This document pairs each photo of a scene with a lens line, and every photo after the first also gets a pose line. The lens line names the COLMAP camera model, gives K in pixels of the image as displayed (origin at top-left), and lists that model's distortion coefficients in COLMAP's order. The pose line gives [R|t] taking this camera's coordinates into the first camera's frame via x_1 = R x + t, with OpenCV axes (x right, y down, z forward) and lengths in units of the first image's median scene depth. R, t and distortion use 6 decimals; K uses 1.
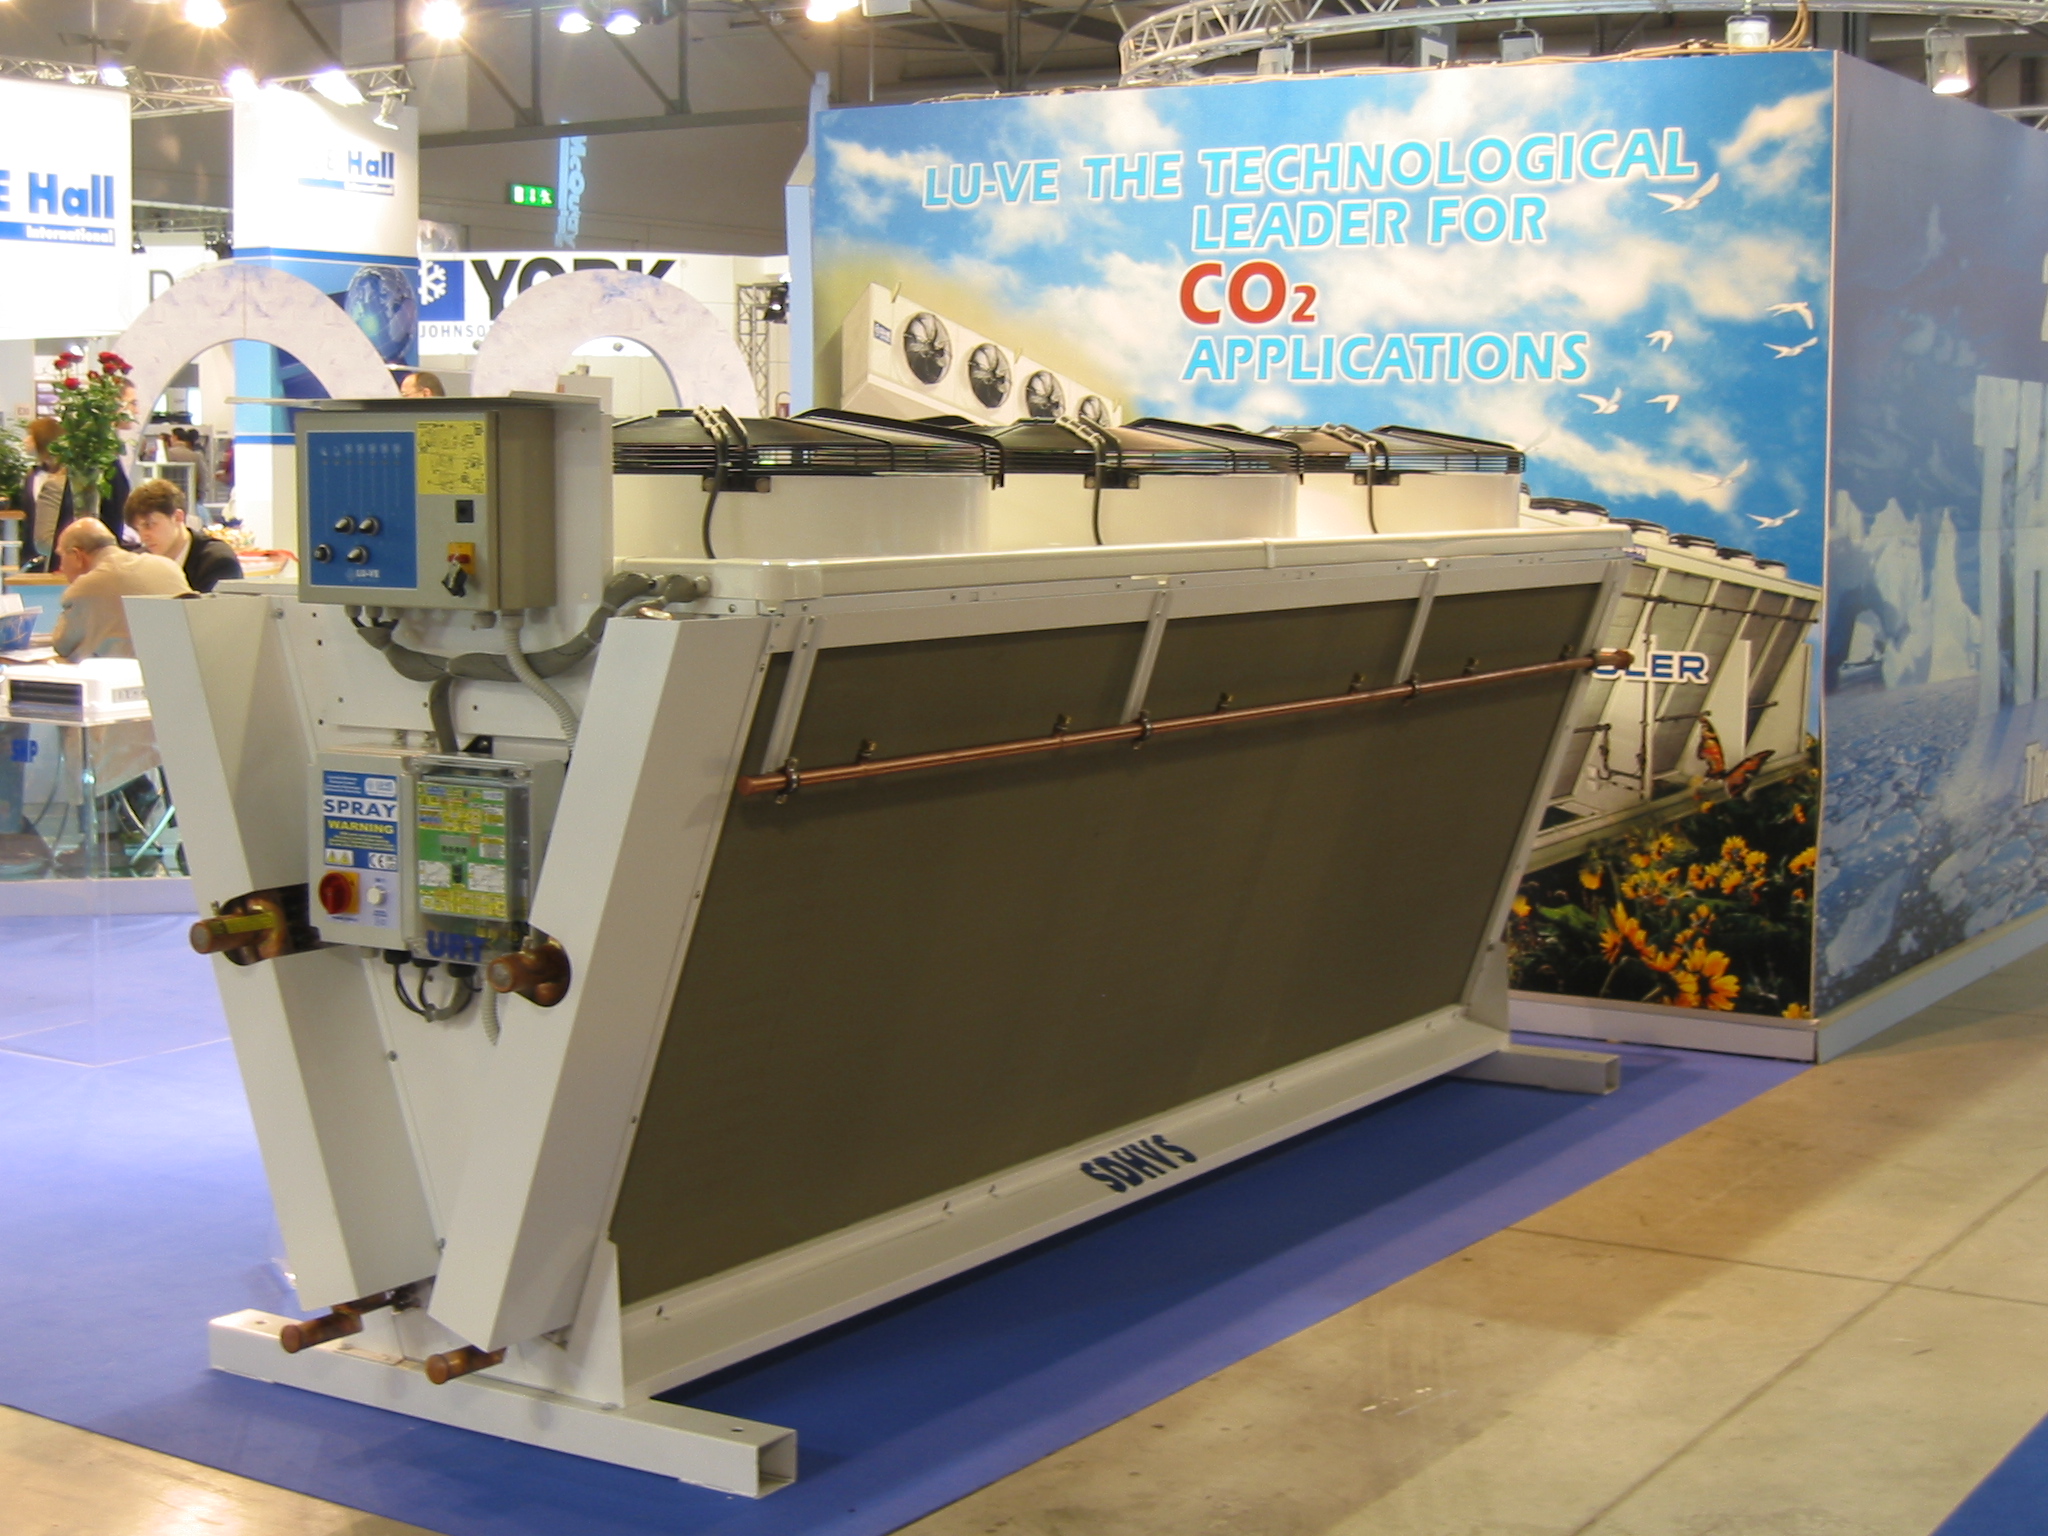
lens RADIAL K [[3025.3, 0, 1024.3], [0, 3025.3, 767.8], [0, 0, 1]] dist [-0.147287, 0.000000]
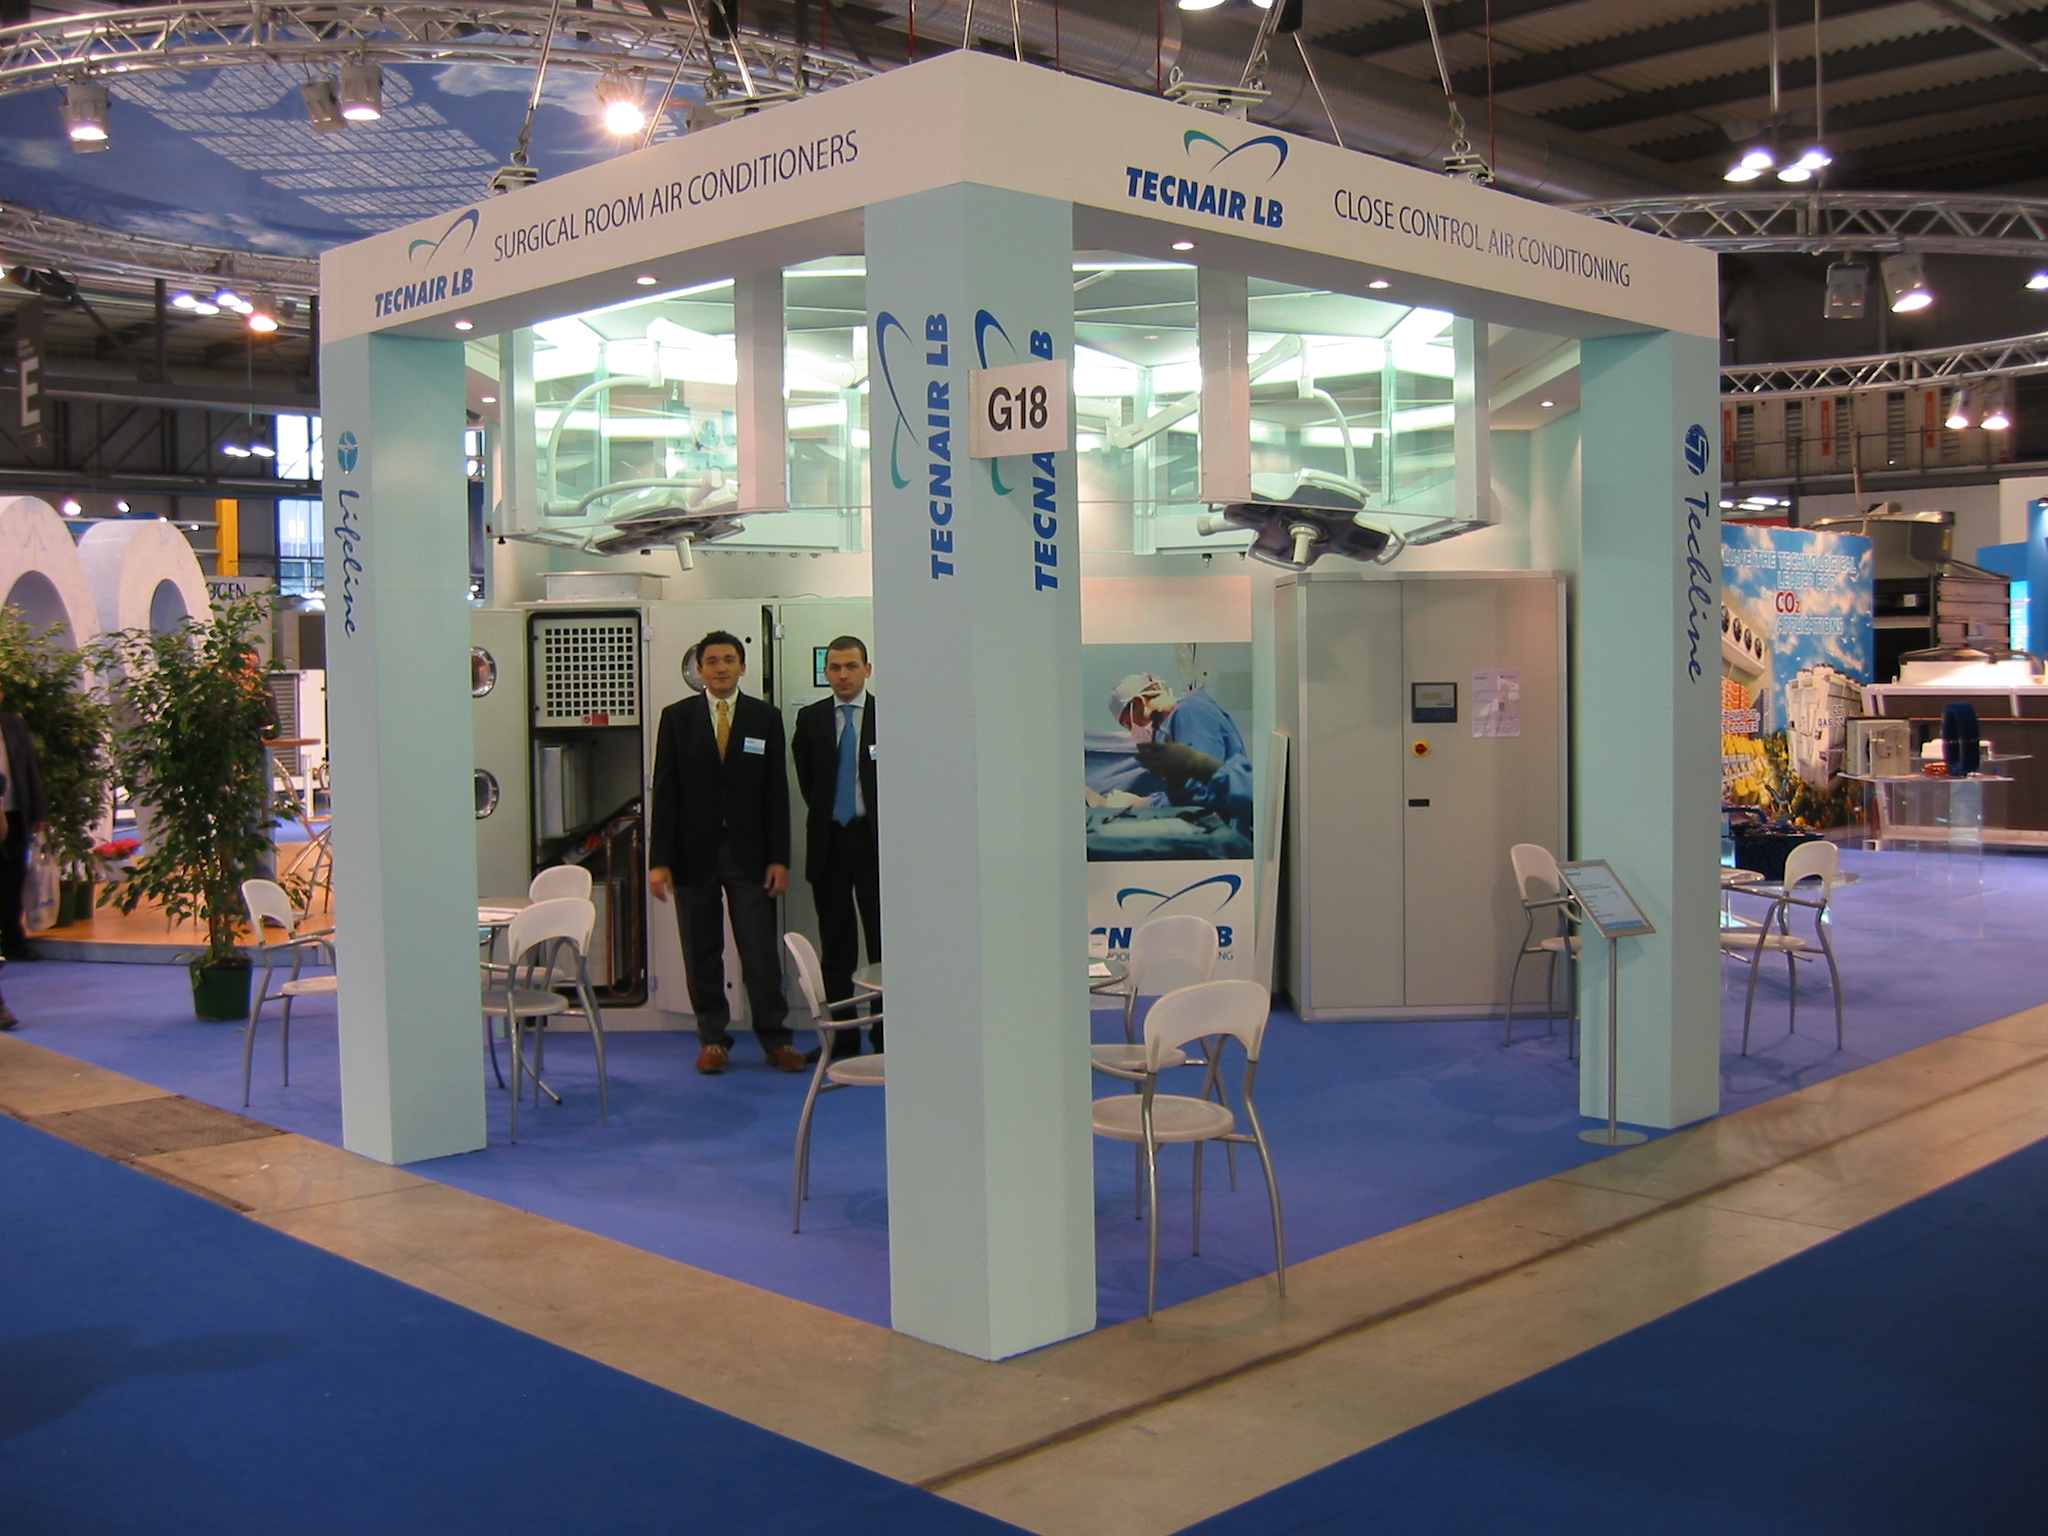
lens RADIAL K [[2085.4, 0, 1023.8], [0, 2085.4, 765.2], [0, 0, 1]] dist [-0.000760, 0.000000]
pose [[0.218126, -0.054162, 0.974416, -1.993100], [0.112229, 0.993227, 0.030085, -0.141849], [-0.969446, 0.102796, 0.222727, 1.252138]]
